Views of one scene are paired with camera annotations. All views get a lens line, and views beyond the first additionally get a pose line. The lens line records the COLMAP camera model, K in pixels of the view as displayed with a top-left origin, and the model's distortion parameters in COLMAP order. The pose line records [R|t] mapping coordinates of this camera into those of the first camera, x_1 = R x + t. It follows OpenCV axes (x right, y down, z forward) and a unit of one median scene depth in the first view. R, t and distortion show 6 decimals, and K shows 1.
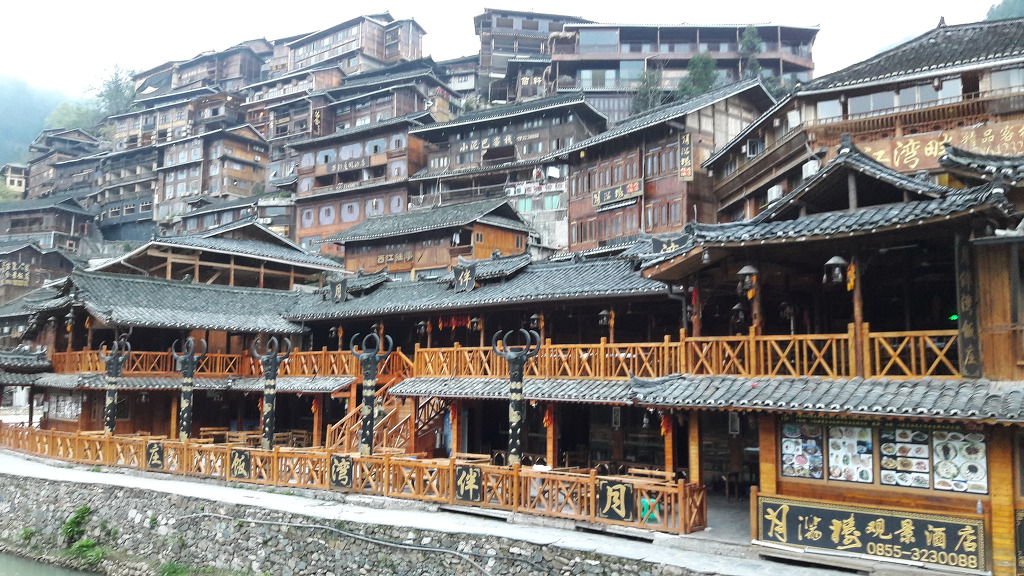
lens RADIAL K [[829.8, 0, 497.8], [0, 829.8, 306.7], [0, 0, 1]] dist [0.093150, -0.185420]
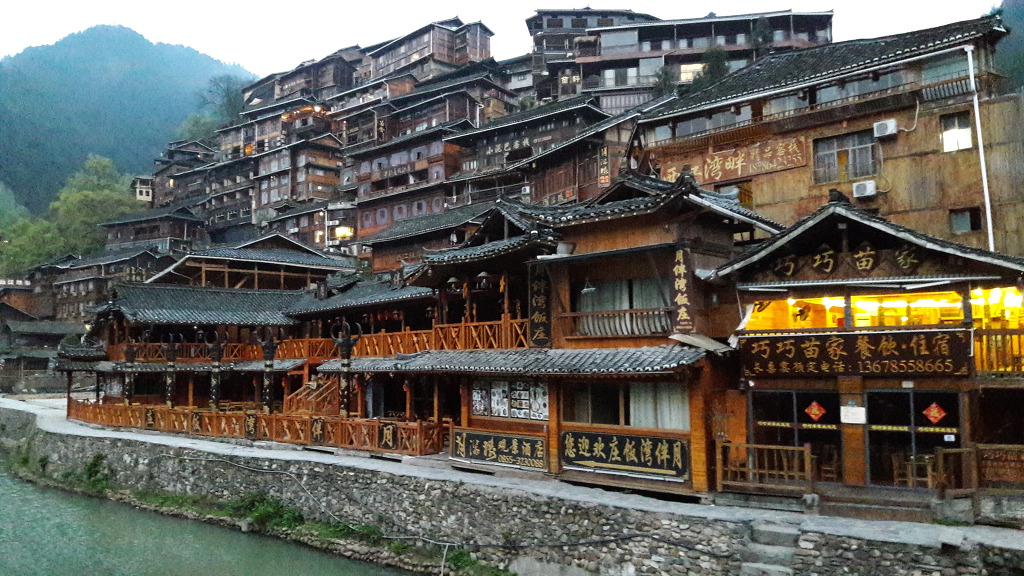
lens RADIAL K [[832.4, 0, 511.0], [0, 832.4, 300.0], [0, 0, 1]] dist [0.127126, -0.297580]
pose [[0.989779, -0.033078, -0.138720, 0.133349], [0.035082, 0.999312, 0.012025, -0.004813], [0.138227, -0.016768, 0.990259, -0.103065]]
